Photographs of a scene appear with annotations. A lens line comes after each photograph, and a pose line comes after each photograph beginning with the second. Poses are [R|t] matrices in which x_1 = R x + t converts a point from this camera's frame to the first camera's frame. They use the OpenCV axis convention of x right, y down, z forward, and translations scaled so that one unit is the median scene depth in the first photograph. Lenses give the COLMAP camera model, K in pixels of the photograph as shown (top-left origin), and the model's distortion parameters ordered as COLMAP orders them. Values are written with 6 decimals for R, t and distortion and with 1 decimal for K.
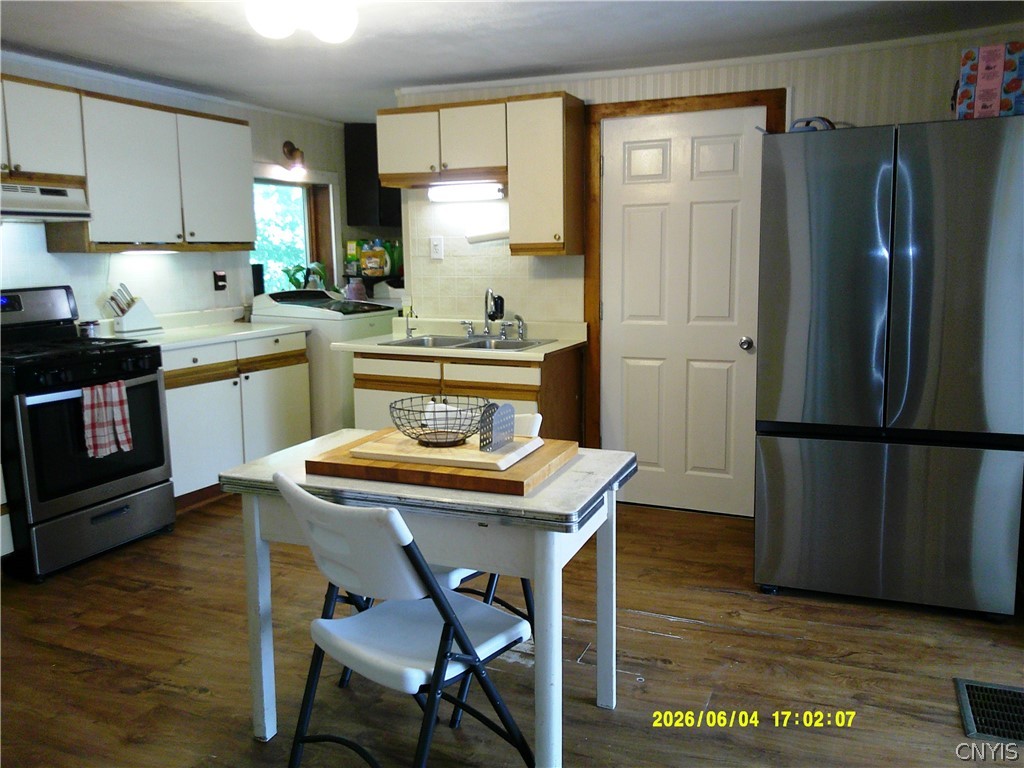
lens RADIAL K [[865.1, 0, 522.5], [0, 865.1, 381.8], [0, 0, 1]] dist [0.070302, -0.114156]
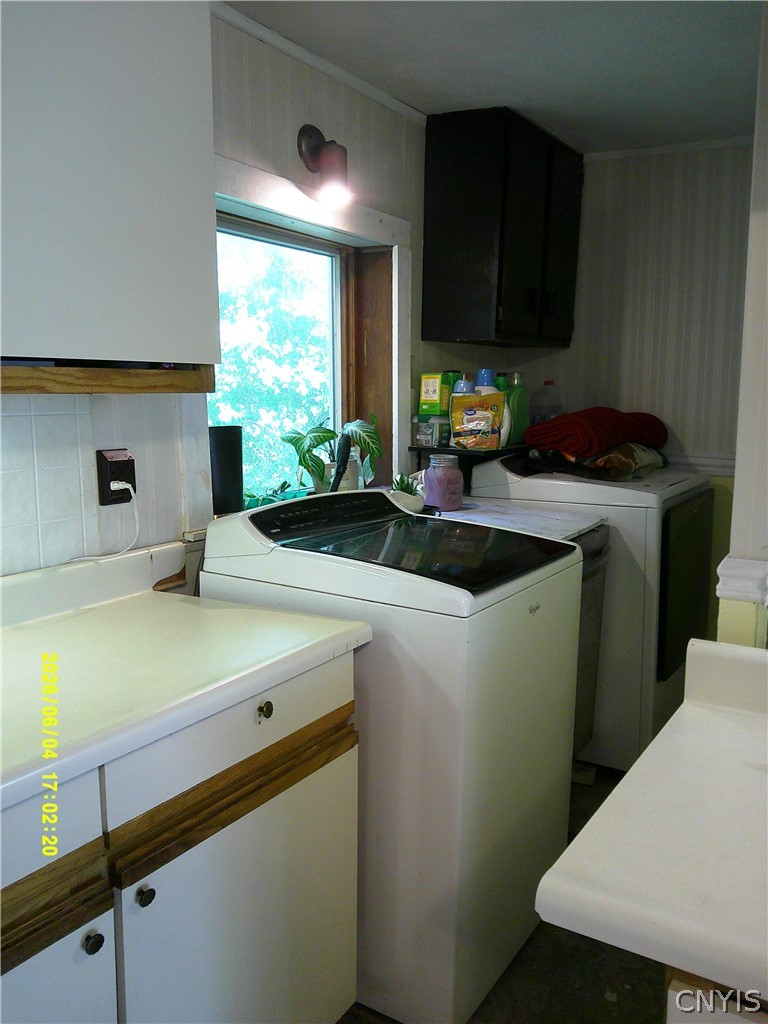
lens RADIAL K [[865.1, 0, 377.6], [0, 865.1, 515.5], [0, 0, 1]] dist [0.070302, -0.114156]
pose [[0.988654, 0.028971, -0.147389, -0.168726], [-0.030748, 0.999479, -0.009789, -0.088608], [0.147028, 0.014210, 0.989030, 0.591083]]
